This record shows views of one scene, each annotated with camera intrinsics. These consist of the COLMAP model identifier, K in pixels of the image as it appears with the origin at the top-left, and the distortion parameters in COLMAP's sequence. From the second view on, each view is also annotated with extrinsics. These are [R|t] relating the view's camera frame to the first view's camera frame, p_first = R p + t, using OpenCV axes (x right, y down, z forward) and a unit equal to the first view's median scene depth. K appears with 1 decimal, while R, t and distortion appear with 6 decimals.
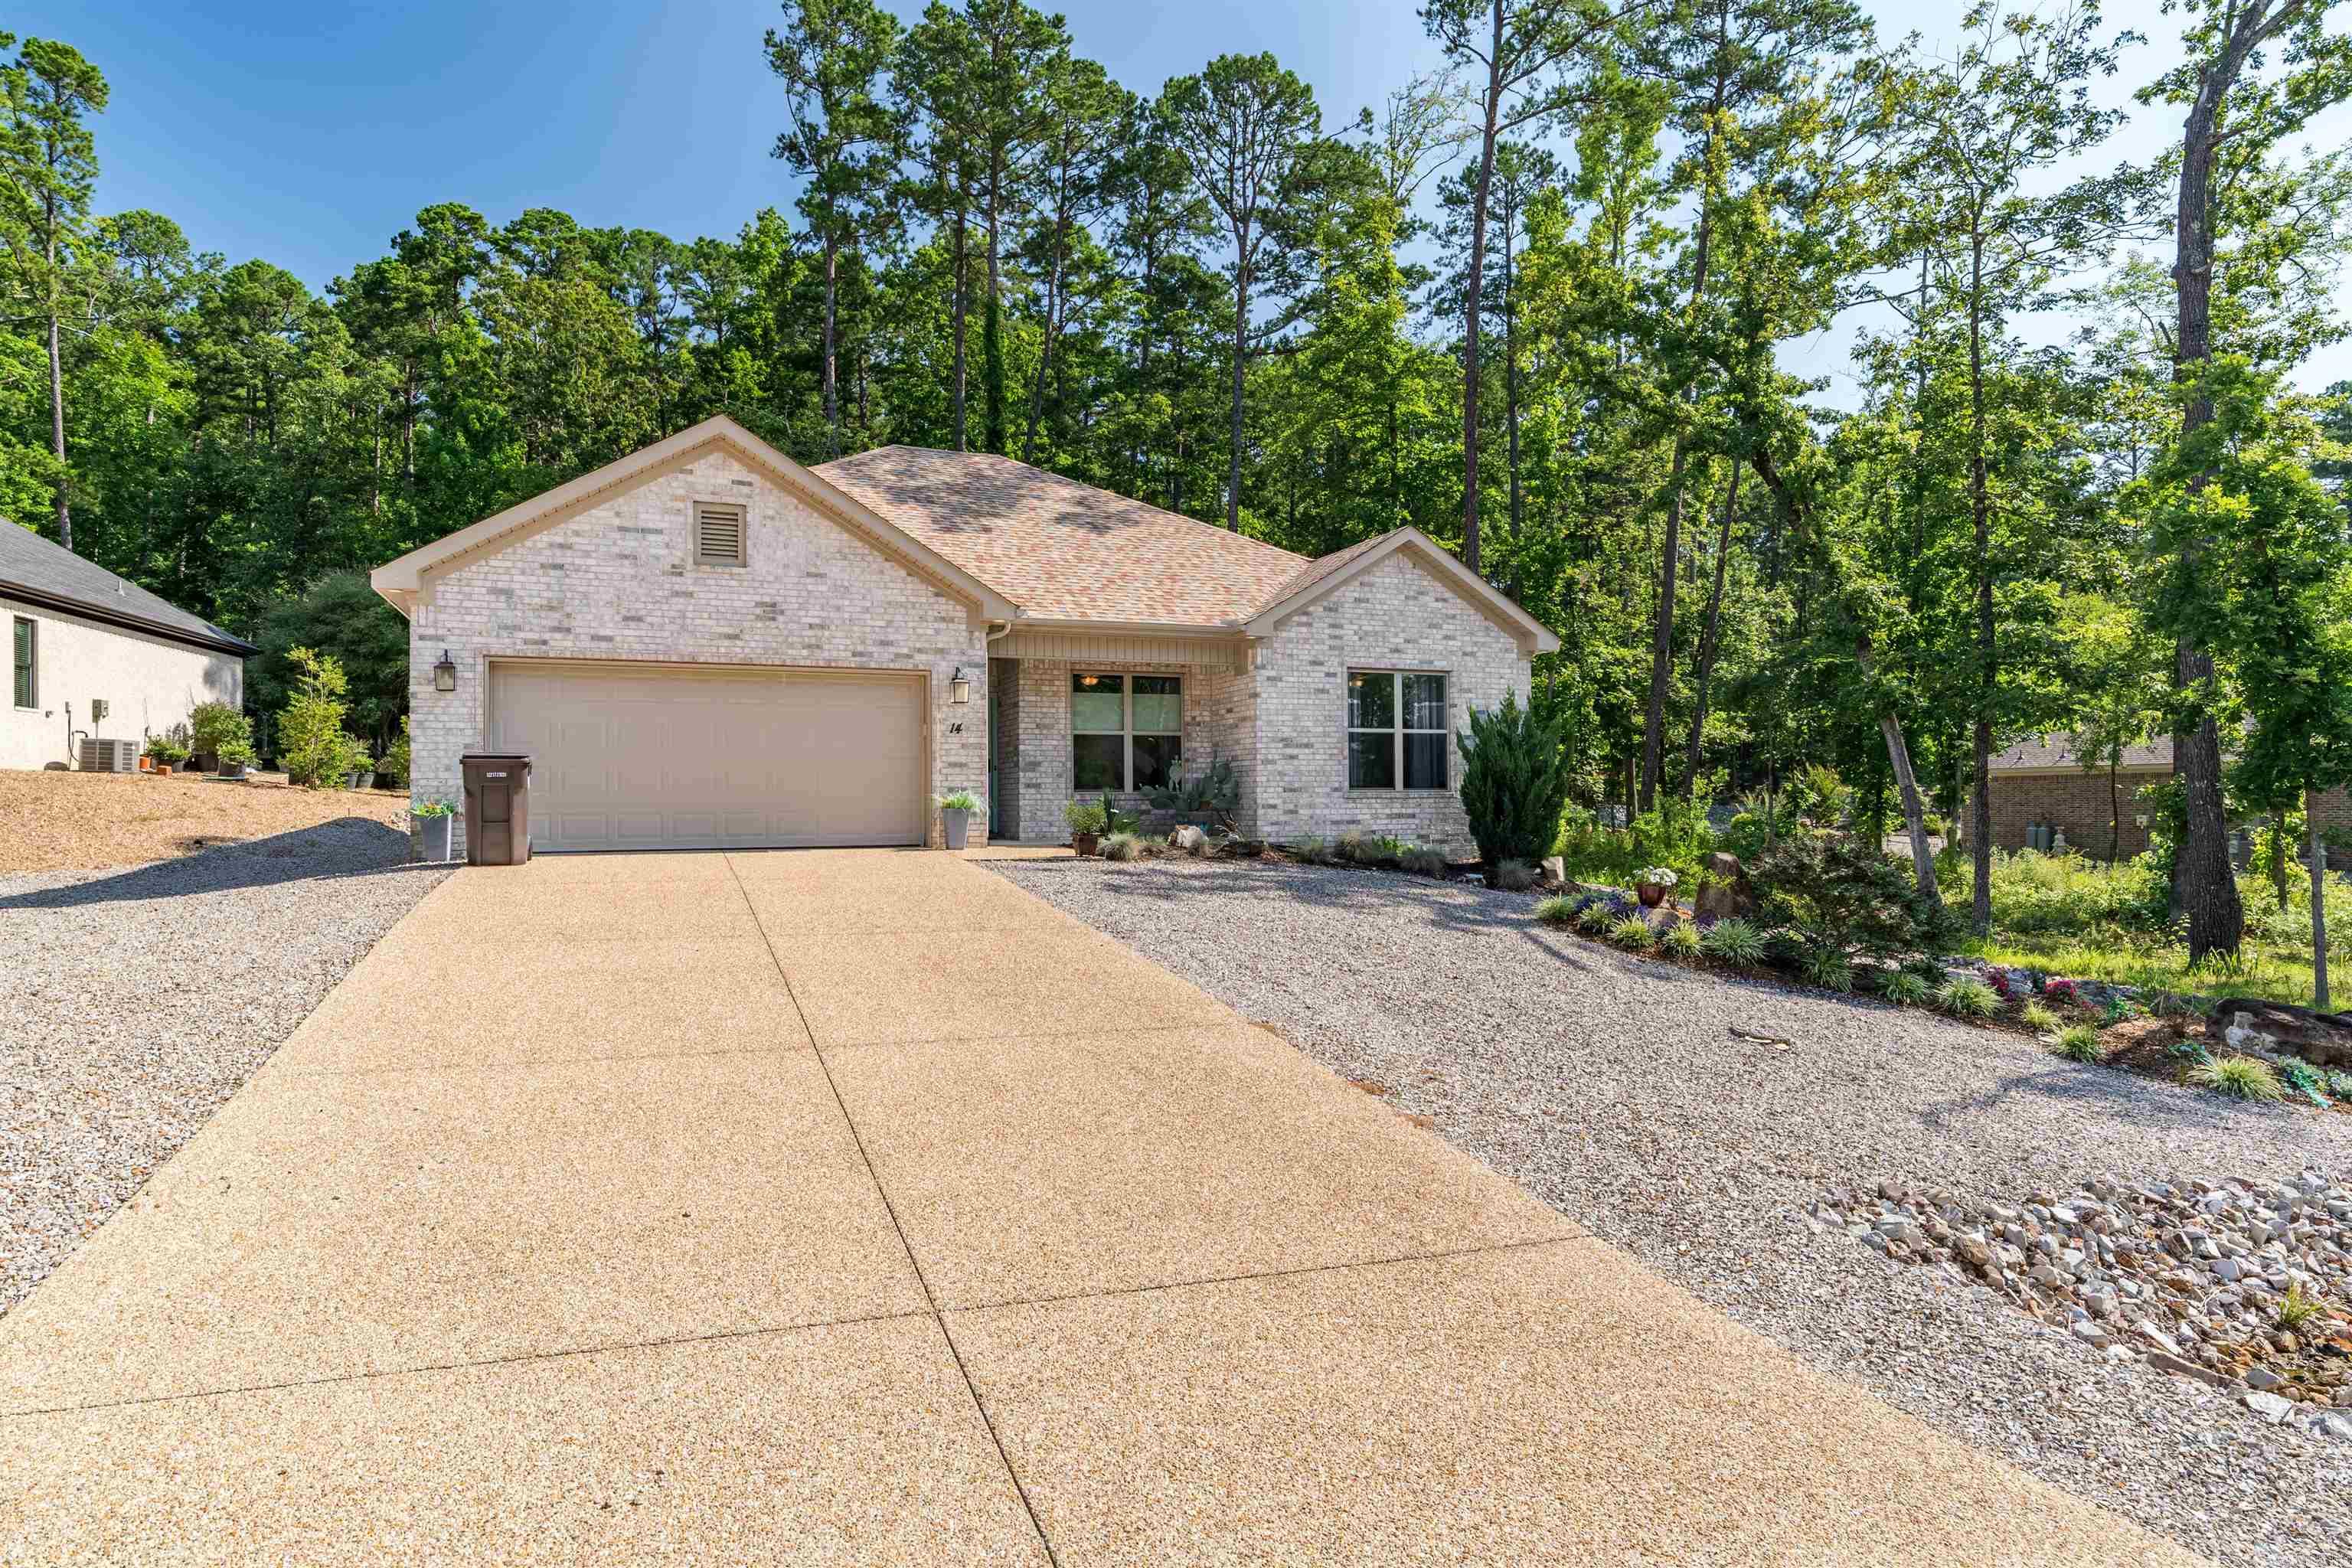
lens RADIAL K [[1278.1, 0, 1180.7], [0, 1278.1, 798.2], [0, 0, 1]] dist [-0.004041, 0.002427]
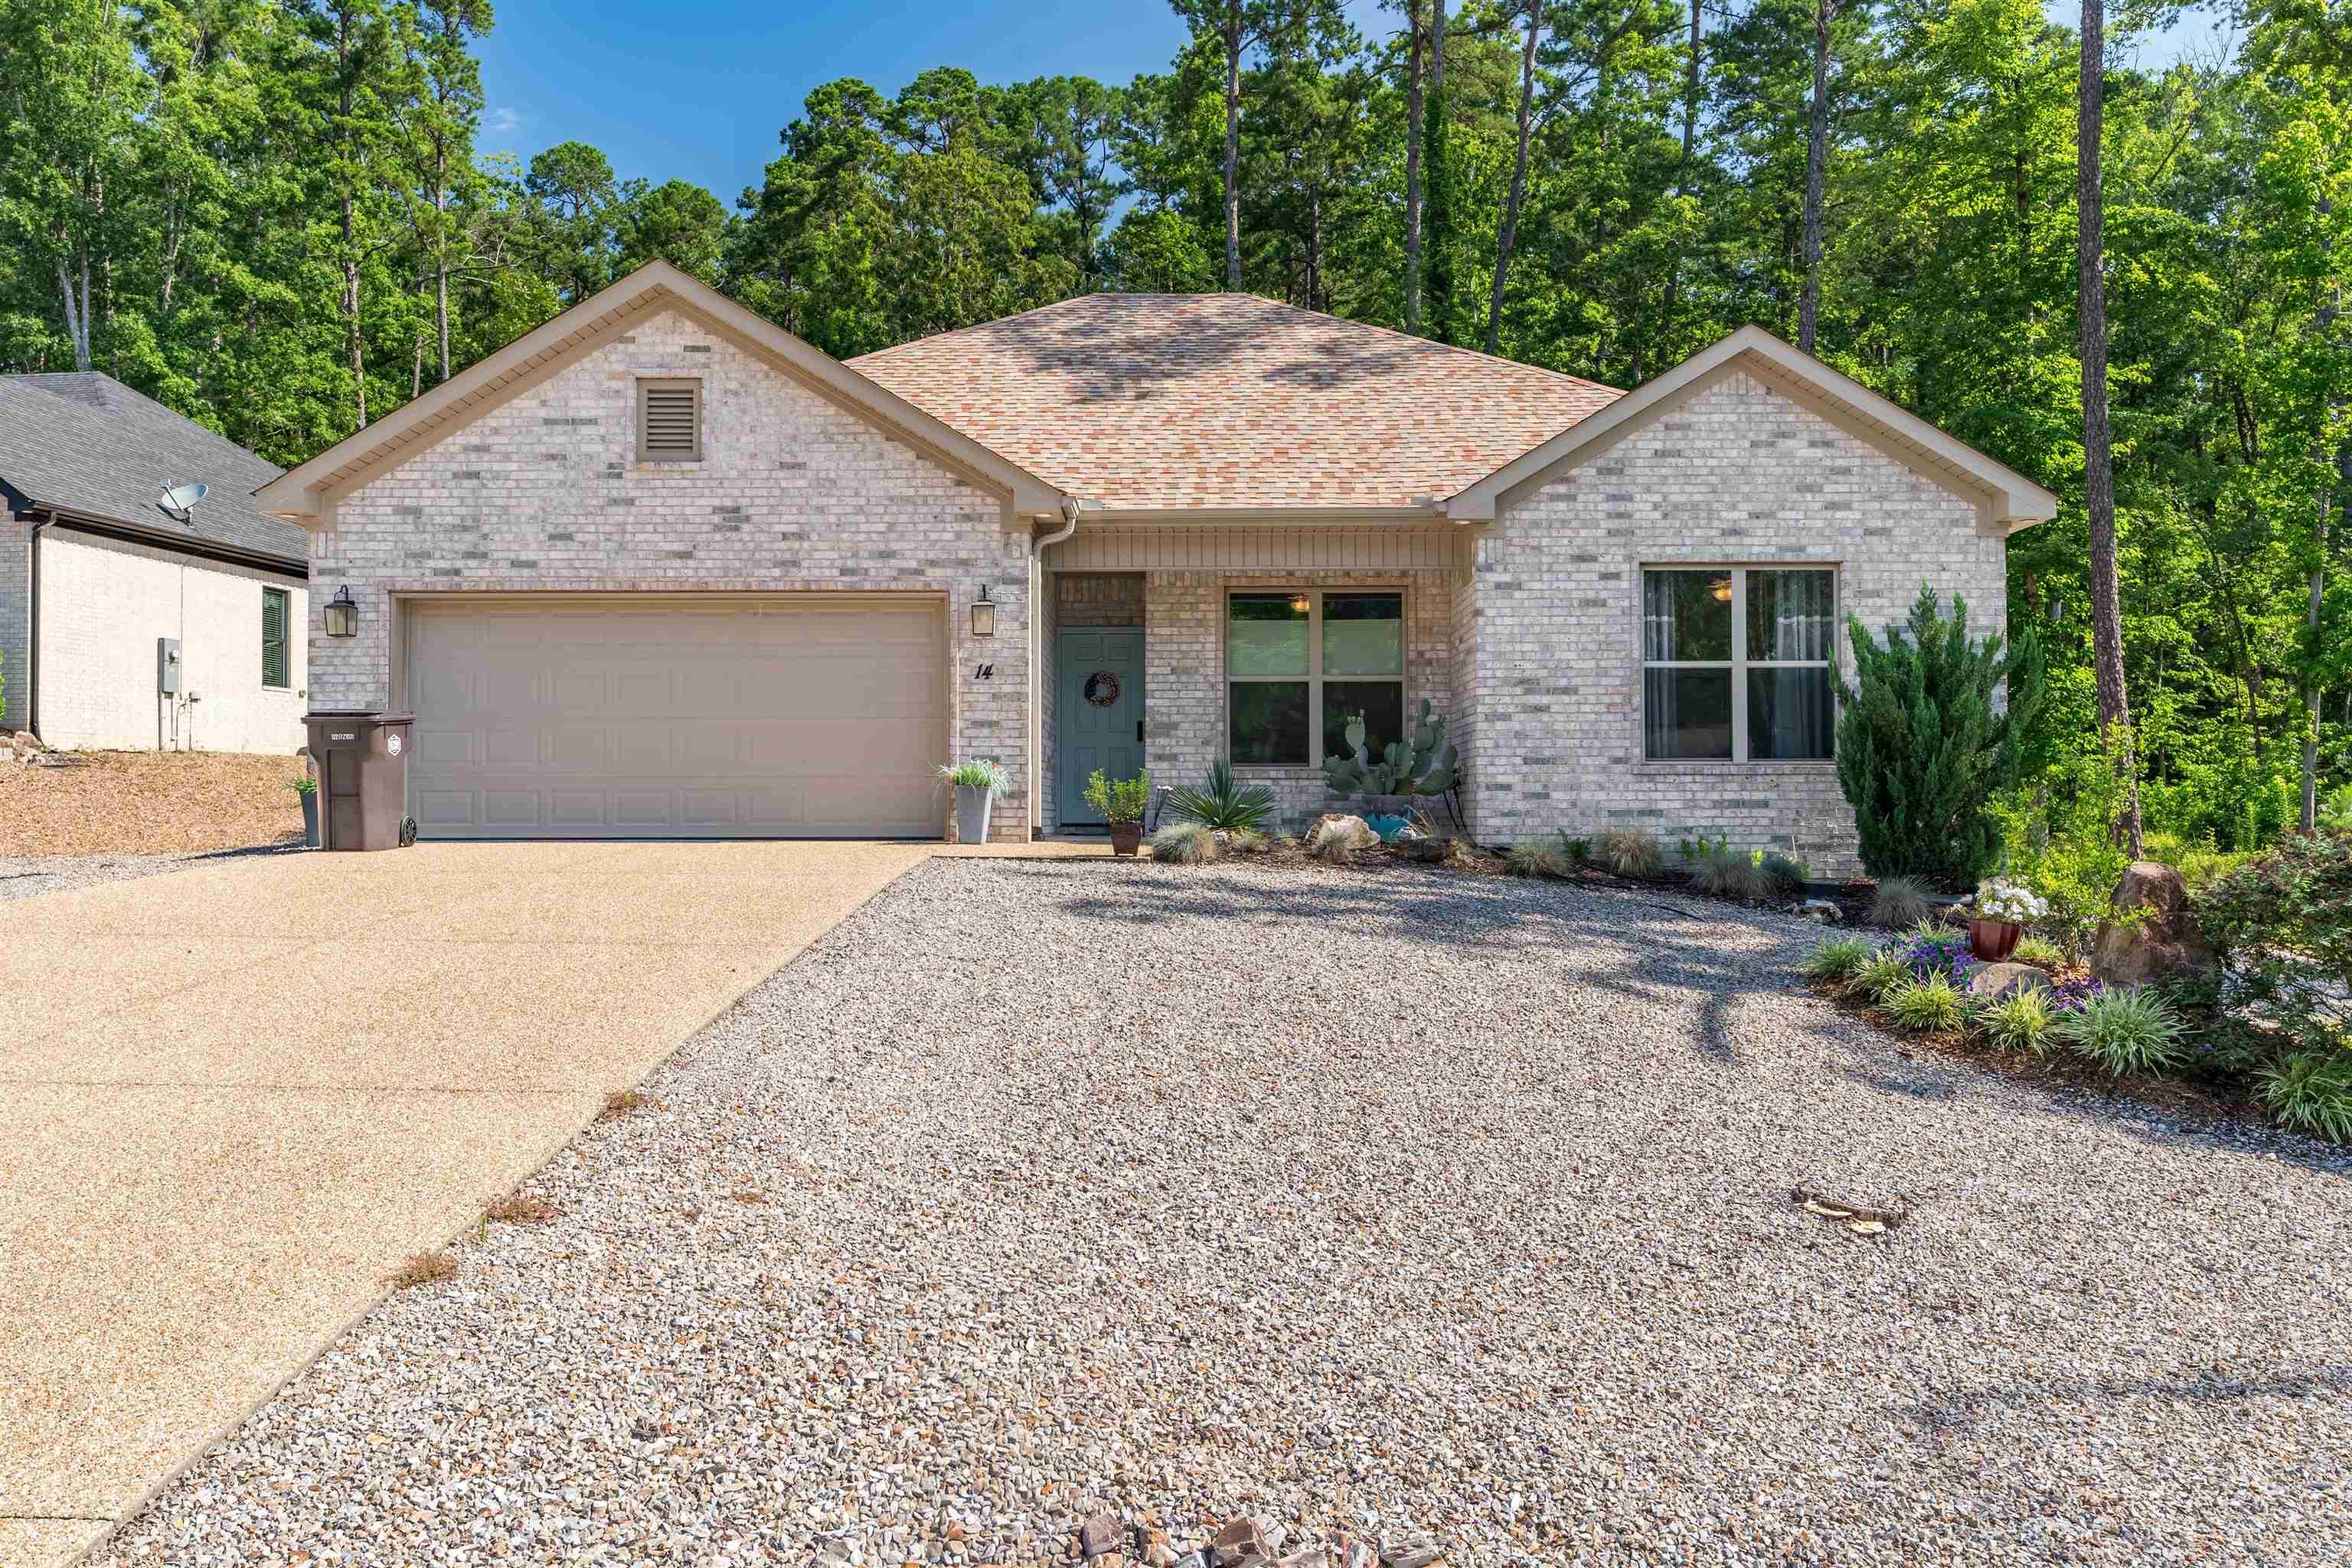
lens RADIAL K [[1746.8, 0, 1185.2], [0, 1746.8, 789.0], [0, 0, 1]] dist [0.006568, -0.001065]
pose [[0.922705, 0.000062, -0.385507, 0.253698], [-0.003346, 0.999964, -0.007847, 0.014492], [0.385492, 0.008530, 0.922672, 0.134685]]
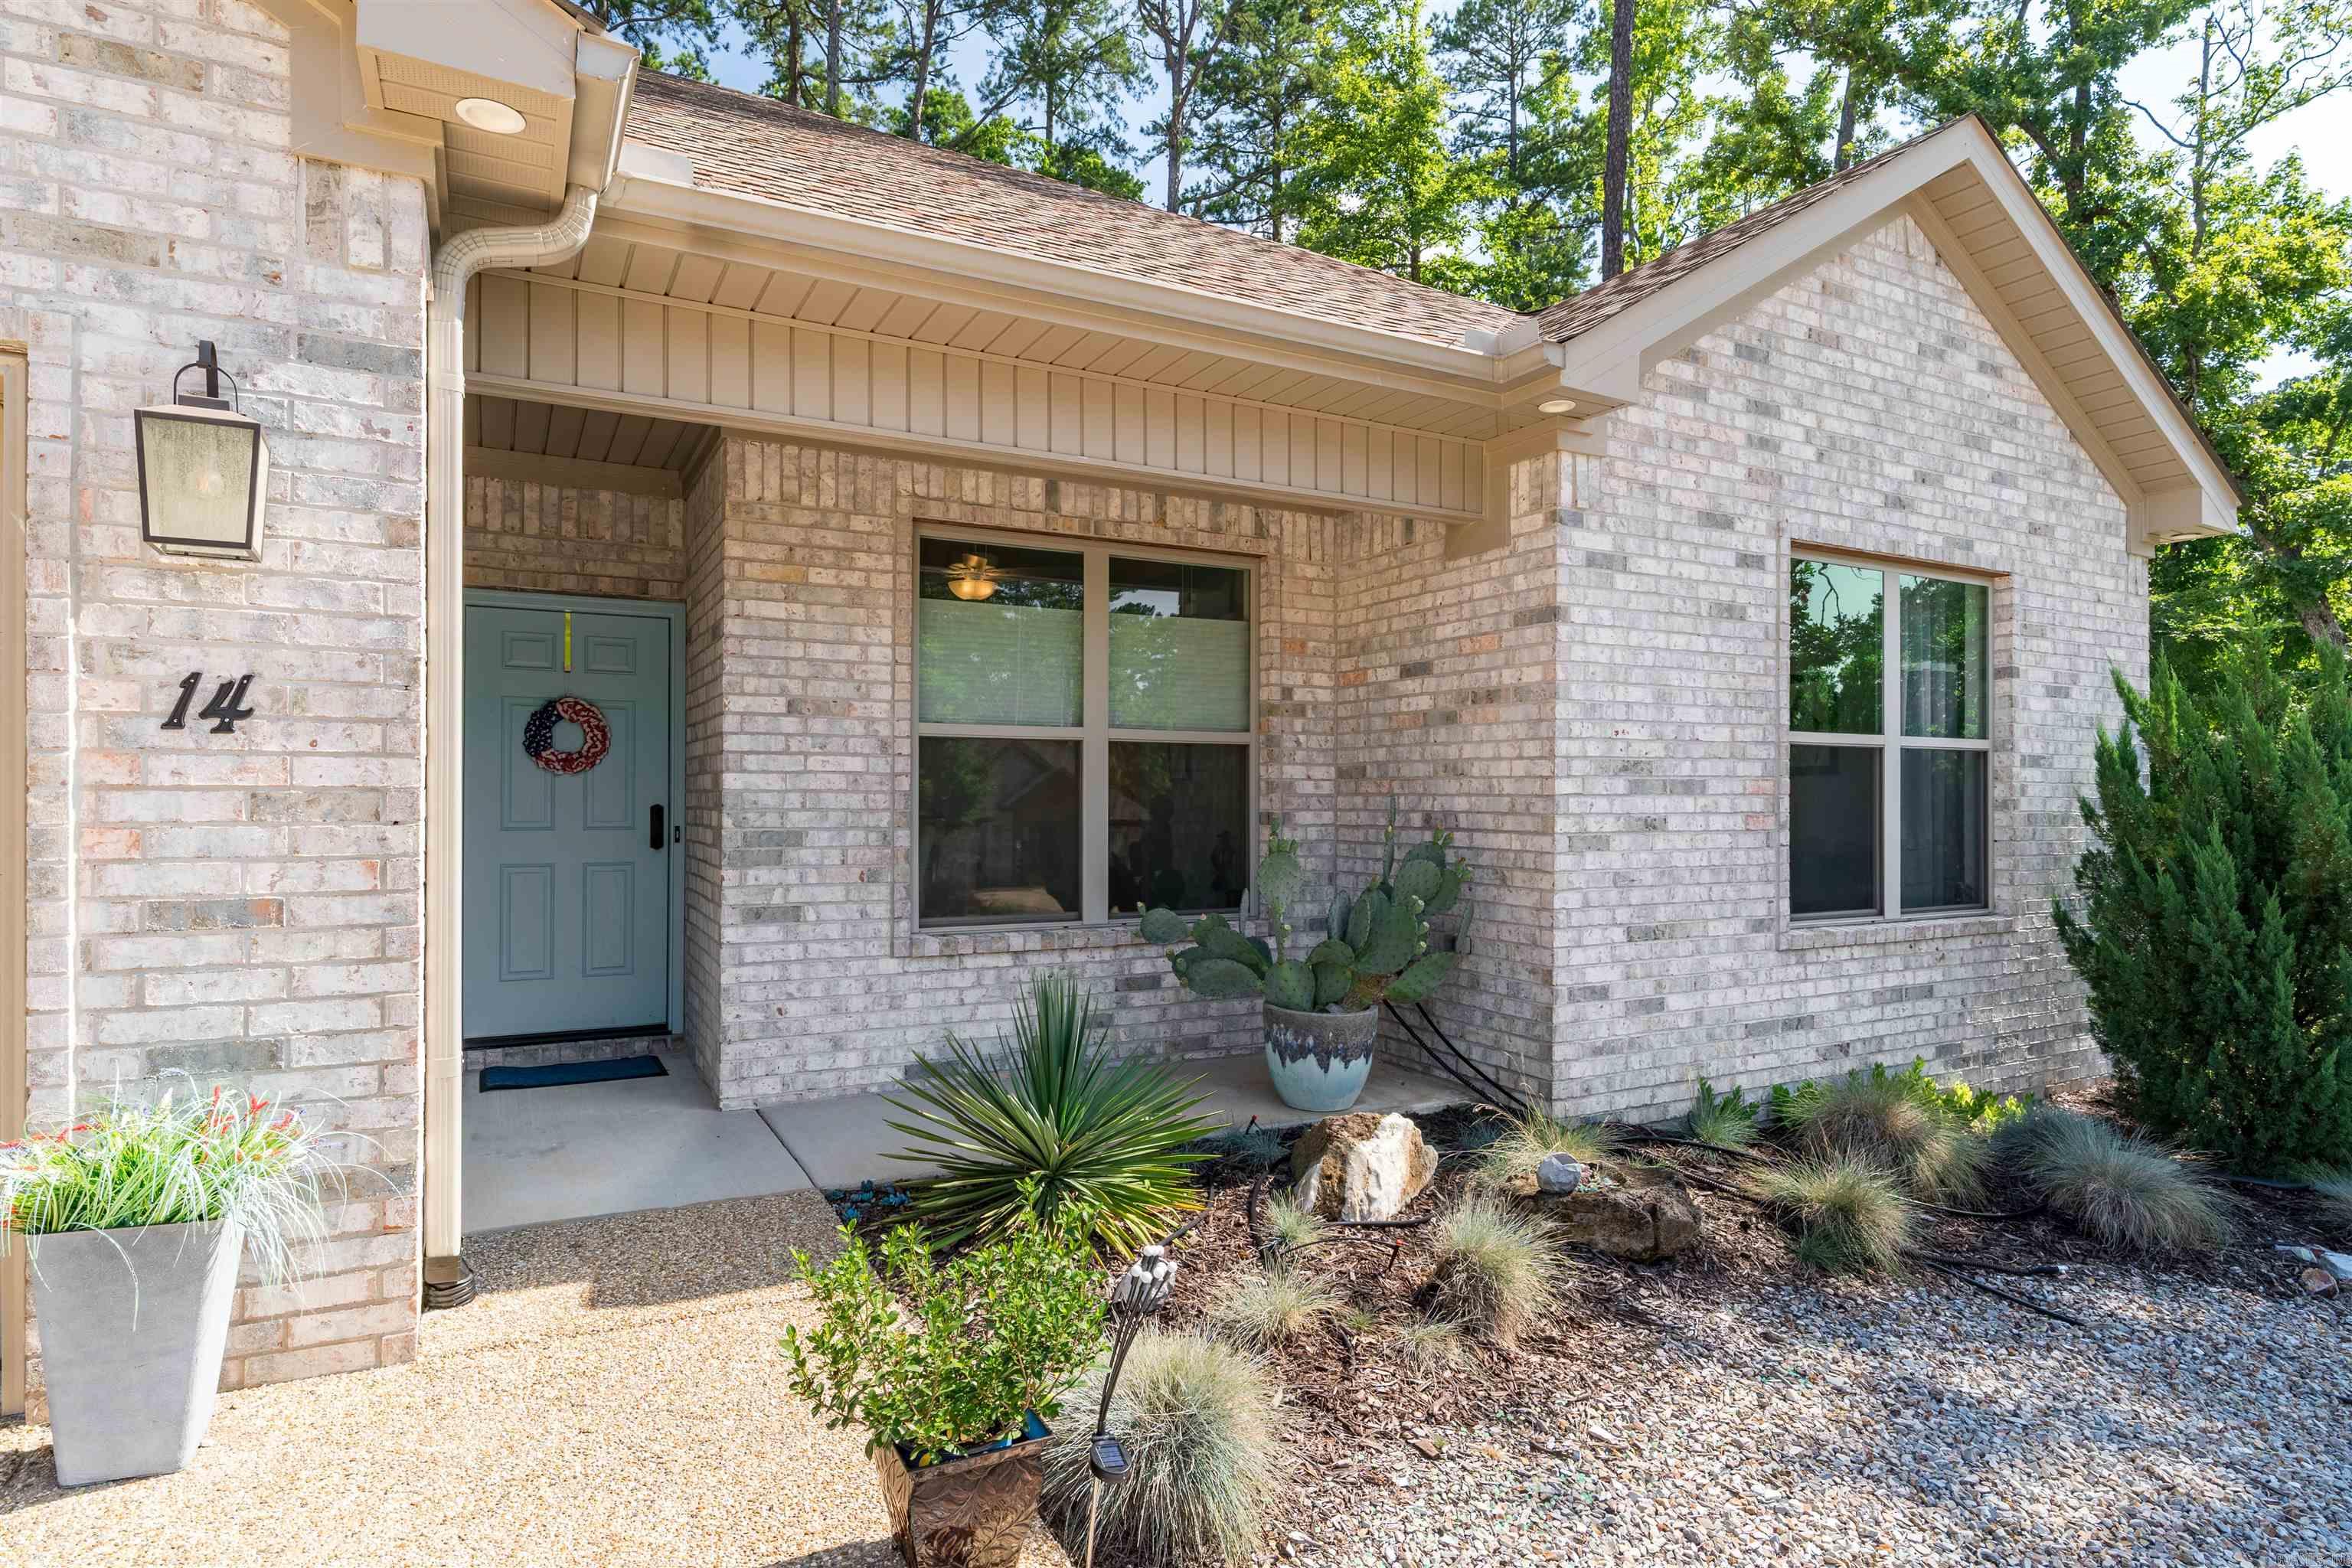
lens RADIAL K [[1278.1, 0, 1180.7], [0, 1278.1, 798.2], [0, 0, 1]] dist [-0.004041, 0.002427]
pose [[0.994986, 0.011342, 0.099368, -0.052636], [-0.011845, 0.999920, 0.004469, -0.037673], [-0.099309, -0.005623, 0.995041, 0.697187]]
